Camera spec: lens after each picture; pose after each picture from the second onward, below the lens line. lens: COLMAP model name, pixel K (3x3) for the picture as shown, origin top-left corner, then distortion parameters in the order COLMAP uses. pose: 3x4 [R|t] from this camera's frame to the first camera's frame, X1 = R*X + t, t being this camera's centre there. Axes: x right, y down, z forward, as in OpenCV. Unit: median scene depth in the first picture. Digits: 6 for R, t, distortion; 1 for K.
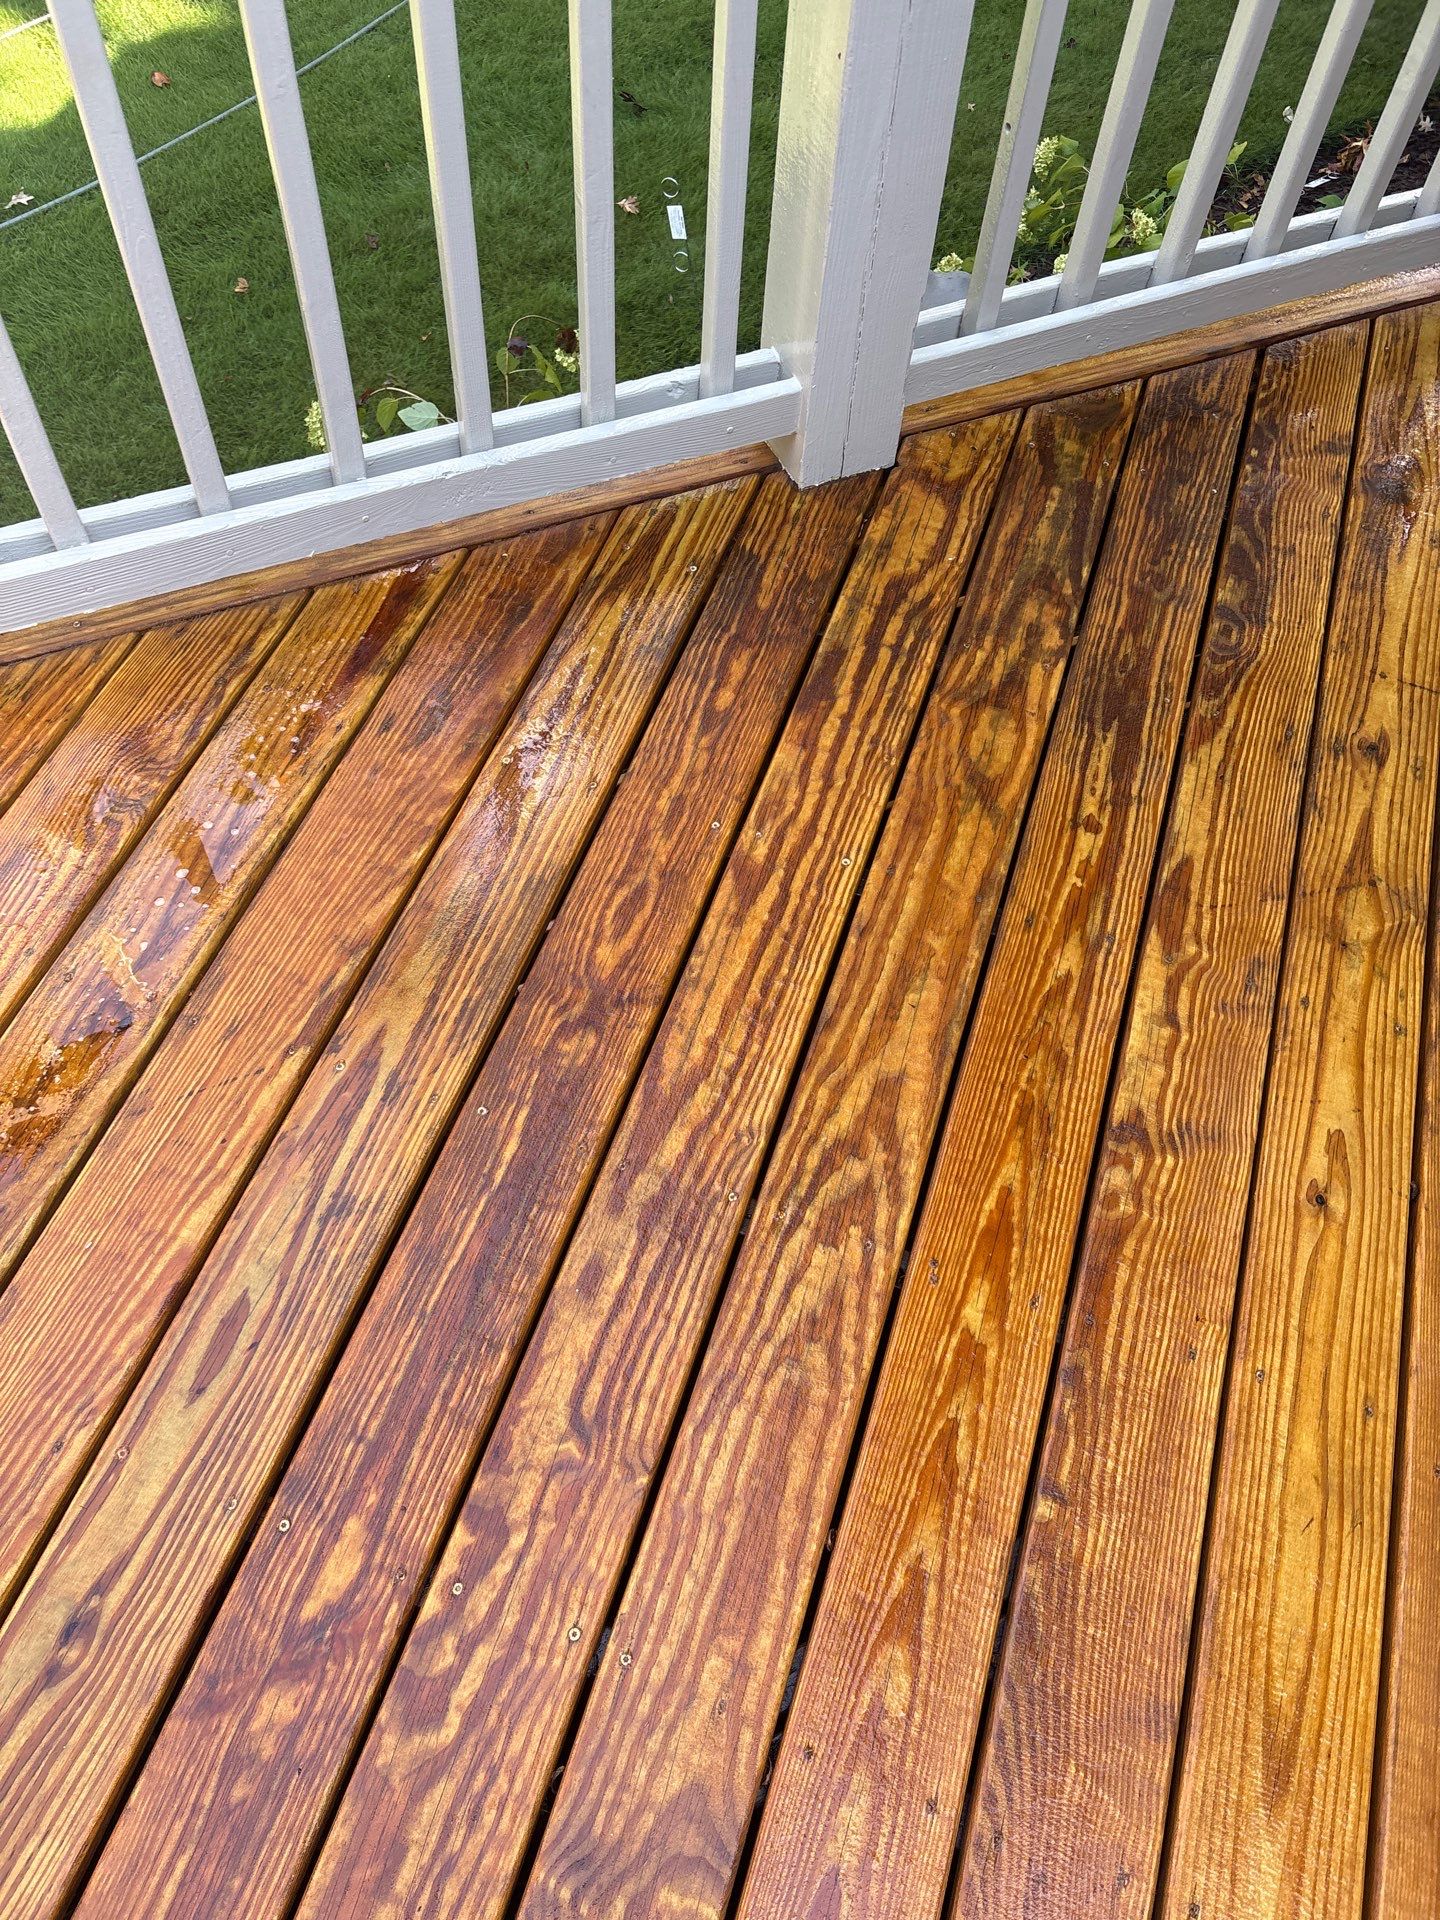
lens RADIAL K [[1457.4, 0, 720.0], [0, 1457.4, 960.0], [0, 0, 1]] dist [0.023524, -0.018293]
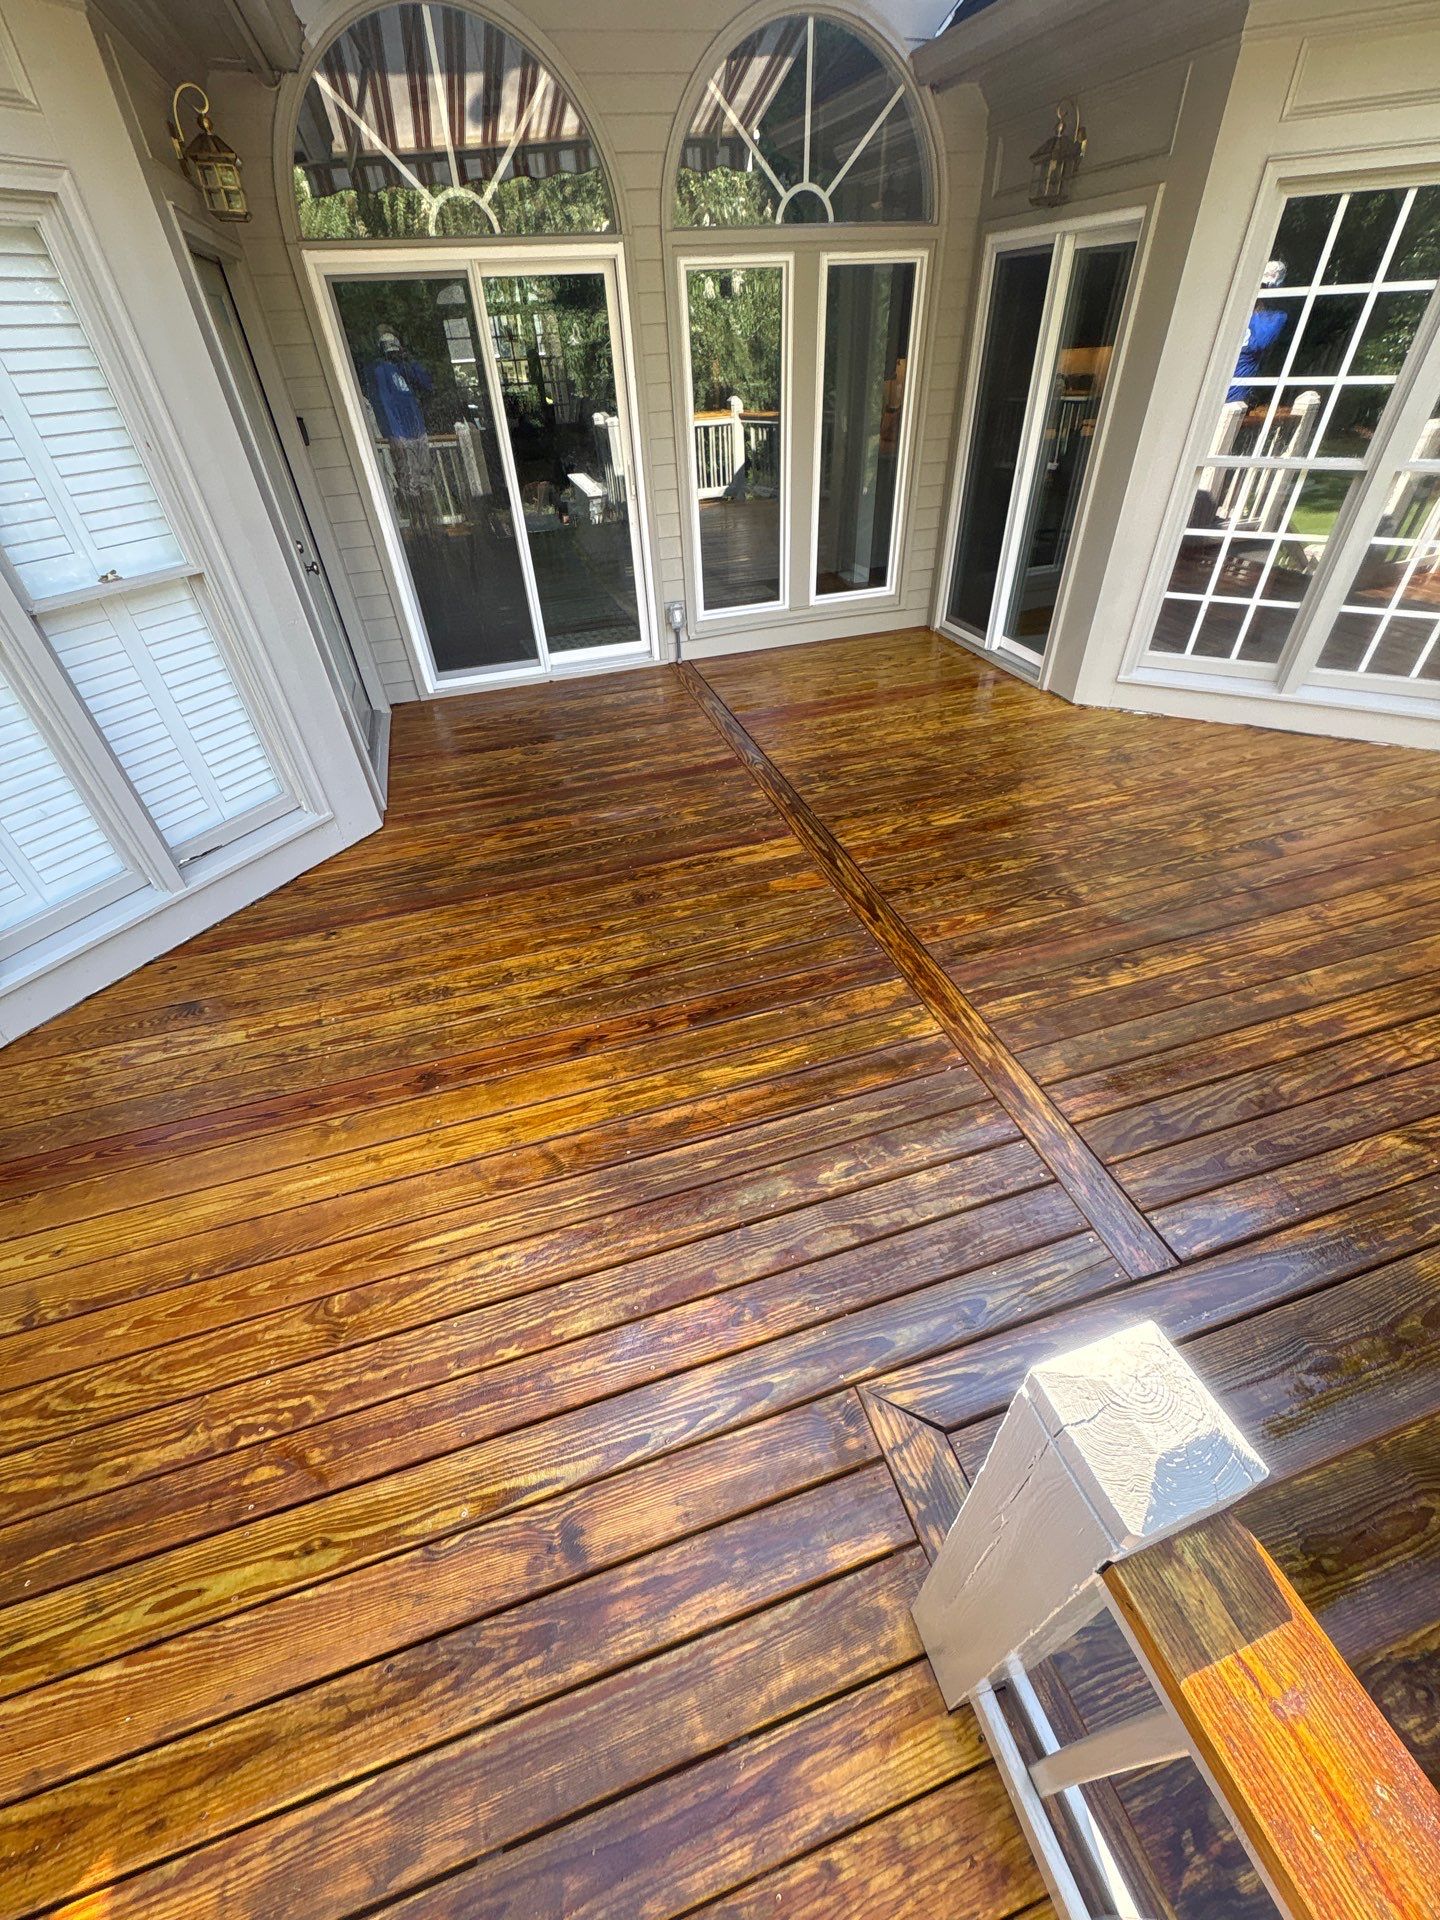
lens RADIAL K [[766.2, 0, 720.0], [0, 766.2, 960.0], [0, 0, 1]] dist [-0.000208, -0.000828]
pose [[-0.586146, -0.538219, 0.605602, -0.887870], [0.682863, 0.074099, 0.726779, -0.073705], [-0.436040, 0.839542, 0.324097, -0.472563]]
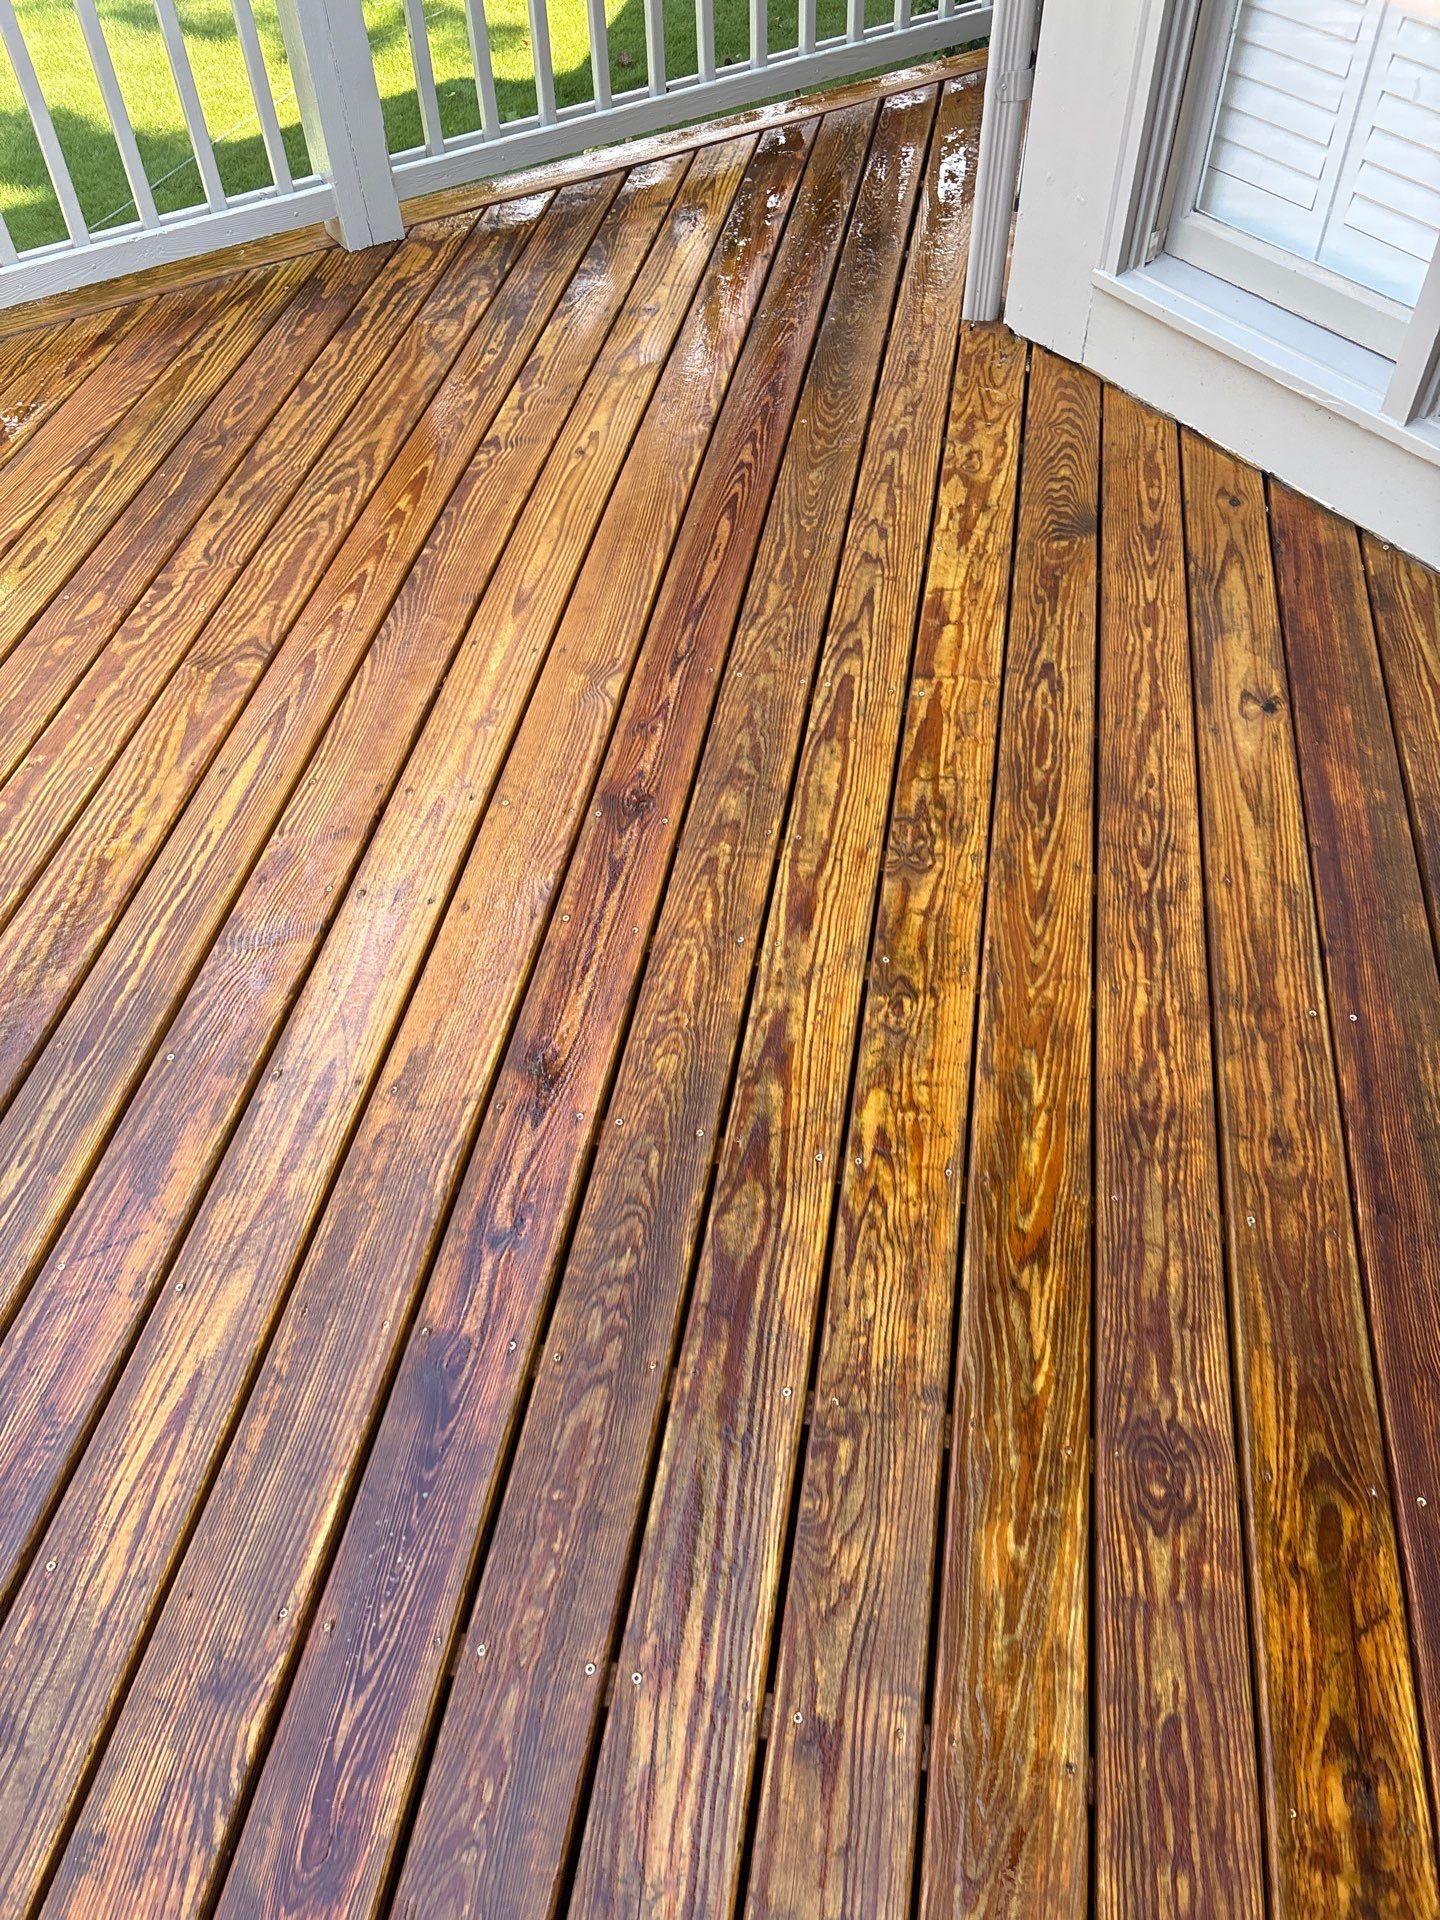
lens RADIAL K [[1457.4, 0, 720.0], [0, 1457.4, 960.0], [0, 0, 1]] dist [0.023524, -0.018293]
pose [[0.987009, -0.157043, 0.033928, 0.410961], [0.160223, 0.977768, -0.135268, 1.130236], [-0.011930, 0.138947, 0.990228, -0.887200]]
